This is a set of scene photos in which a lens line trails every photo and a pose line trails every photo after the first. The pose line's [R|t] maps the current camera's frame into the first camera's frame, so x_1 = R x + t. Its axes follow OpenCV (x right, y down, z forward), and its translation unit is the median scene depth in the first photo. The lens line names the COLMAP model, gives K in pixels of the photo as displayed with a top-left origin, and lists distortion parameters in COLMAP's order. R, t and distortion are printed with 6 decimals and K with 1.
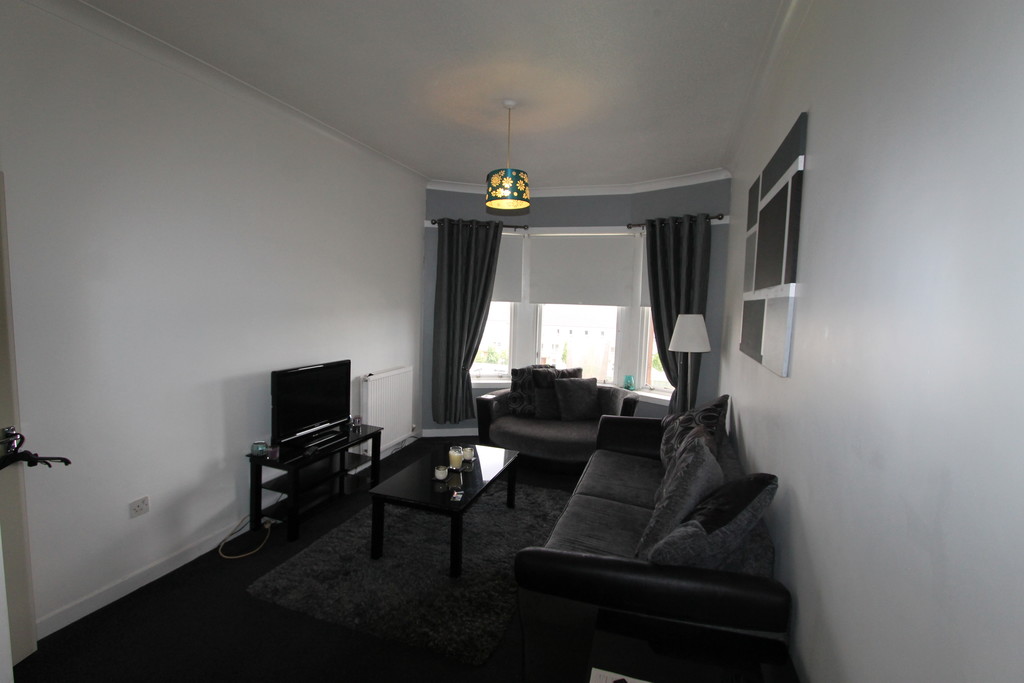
lens RADIAL K [[479.3, 0, 512.0], [0, 479.3, 341.5], [0, 0, 1]] dist [-0.002312, 0.000995]
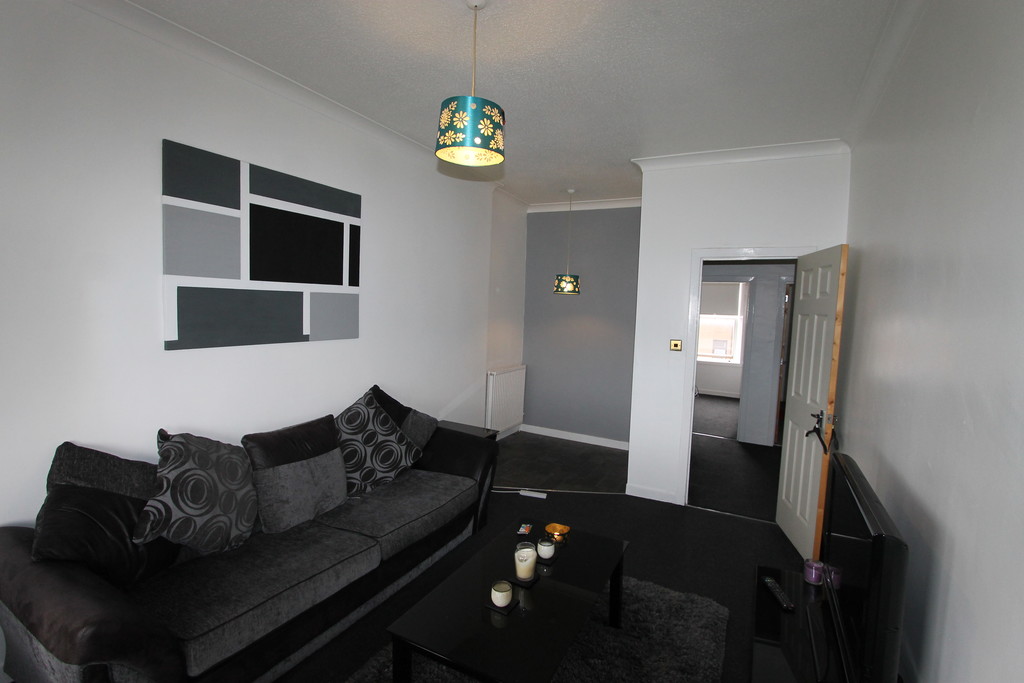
lens RADIAL K [[479.3, 0, 512.0], [0, 479.3, 341.5], [0, 0, 1]] dist [-0.002312, 0.000995]
pose [[-0.981723, -0.083757, 0.170895, -0.117527], [-0.054567, 0.984128, 0.168861, -0.093420], [-0.182326, 0.156450, -0.970711, 0.993085]]
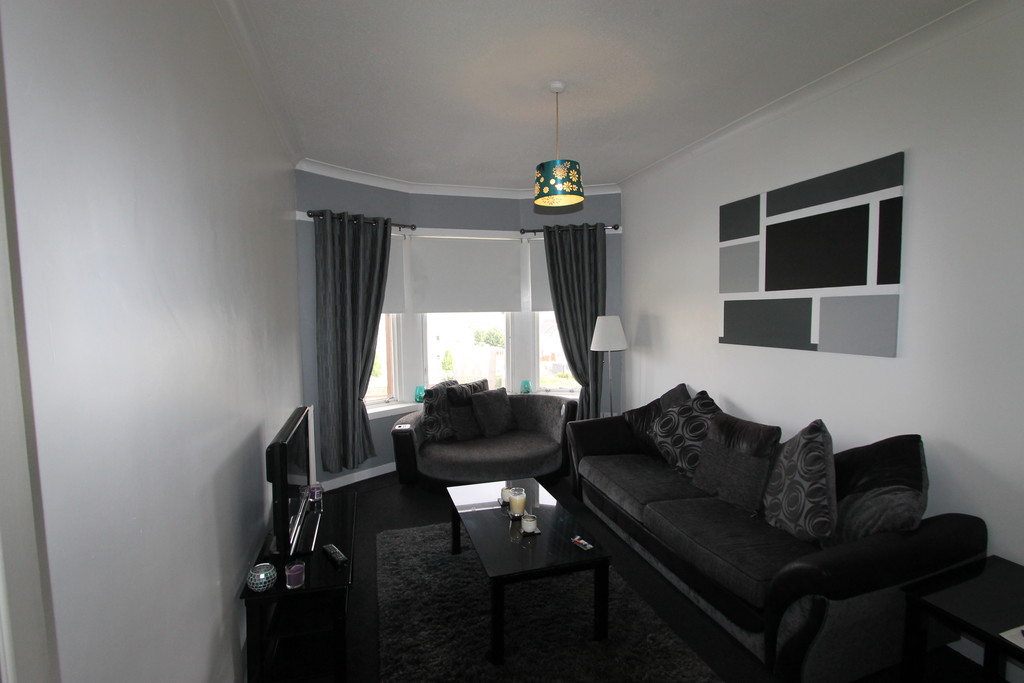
lens RADIAL K [[479.3, 0, 512.0], [0, 479.3, 341.5], [0, 0, 1]] dist [-0.002312, 0.000995]
pose [[0.814284, -0.084134, 0.574337, -0.365929], [0.091773, 0.995656, 0.015738, -0.029742], [-0.573166, 0.039893, 0.818468, 0.202097]]
